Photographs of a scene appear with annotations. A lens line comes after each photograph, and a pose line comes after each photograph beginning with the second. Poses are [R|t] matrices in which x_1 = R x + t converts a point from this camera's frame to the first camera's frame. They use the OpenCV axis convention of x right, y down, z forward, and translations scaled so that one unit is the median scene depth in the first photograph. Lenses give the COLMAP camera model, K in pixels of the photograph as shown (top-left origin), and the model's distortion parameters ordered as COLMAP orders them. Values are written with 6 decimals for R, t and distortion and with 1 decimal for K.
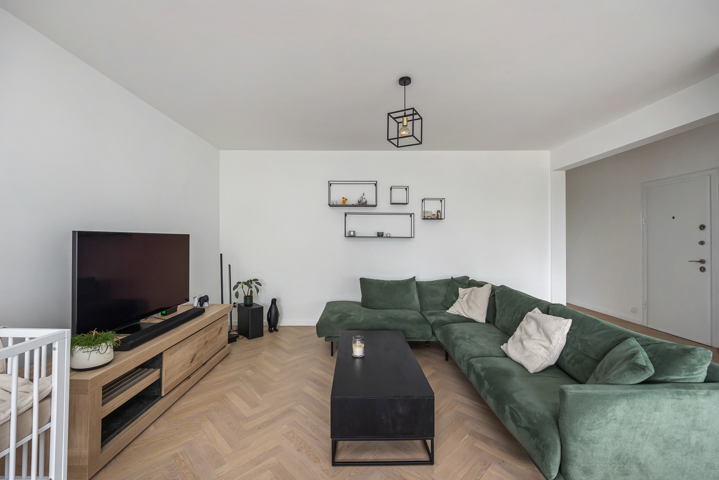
lens RADIAL K [[289.8, 0, 356.8], [0, 289.8, 240.3], [0, 0, 1]] dist [-0.000430, -0.000198]
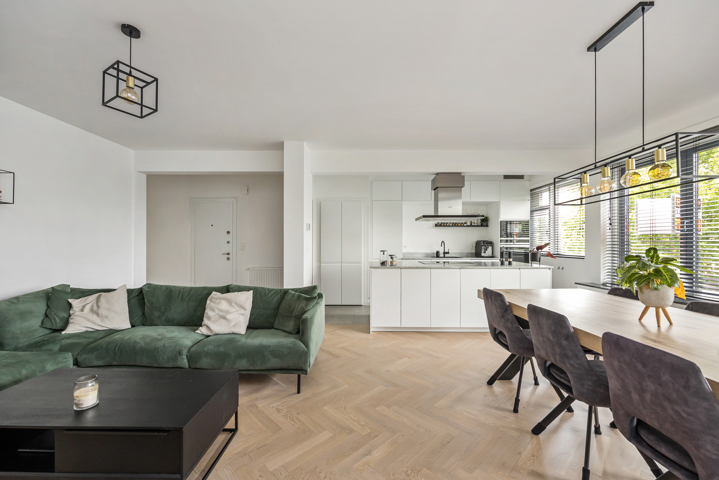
lens RADIAL K [[289.8, 0, 356.8], [0, 289.8, 240.3], [0, 0, 1]] dist [-0.000430, -0.000198]
pose [[0.019908, 0.014482, 0.999697, -0.407739], [-0.000461, 0.999895, -0.014476, 0.022132], [-0.999802, -0.000173, 0.019913, 0.246541]]
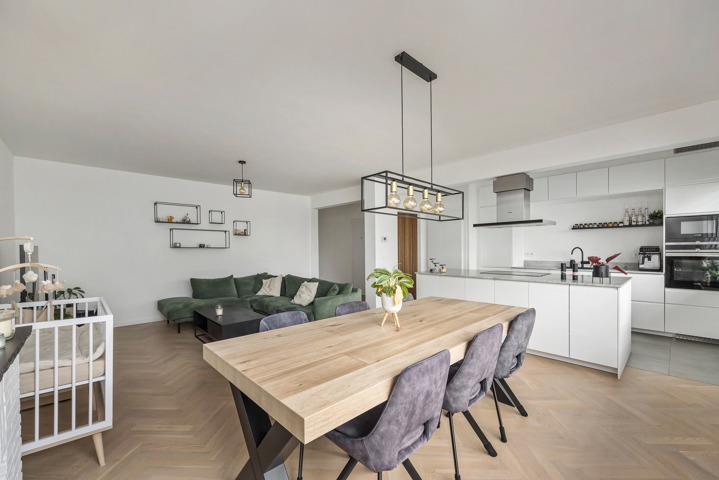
lens RADIAL K [[294.4, 0, 359.5], [0, 294.4, 248.1], [0, 0, 1]] dist [-0.000522, -0.000129]
pose [[0.730568, -0.002328, 0.682836, -0.381412], [0.007118, 0.999966, -0.004207, 0.001473], [-0.682803, 0.007934, 0.730560, -0.575567]]
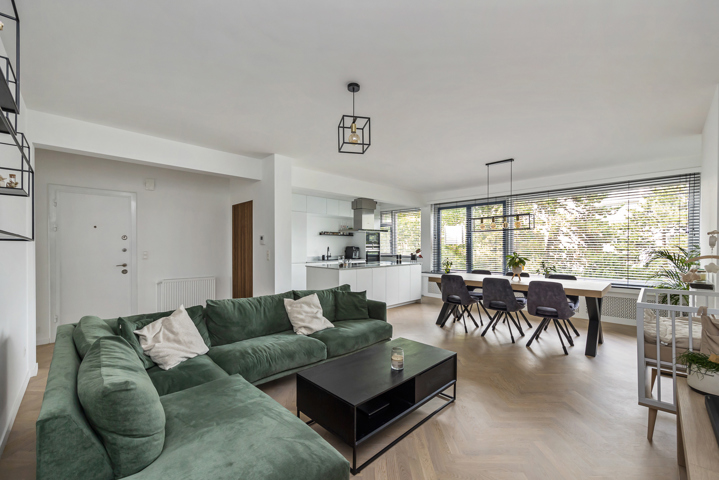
lens RADIAL K [[294.4, 0, 359.5], [0, 294.4, 248.1], [0, 0, 1]] dist [-0.000522, -0.000129]
pose [[-0.694025, -0.001598, 0.719949, -0.388881], [0.002904, 0.999983, 0.005020, -0.001269], [-0.719945, 0.005575, -0.694008, 1.136608]]
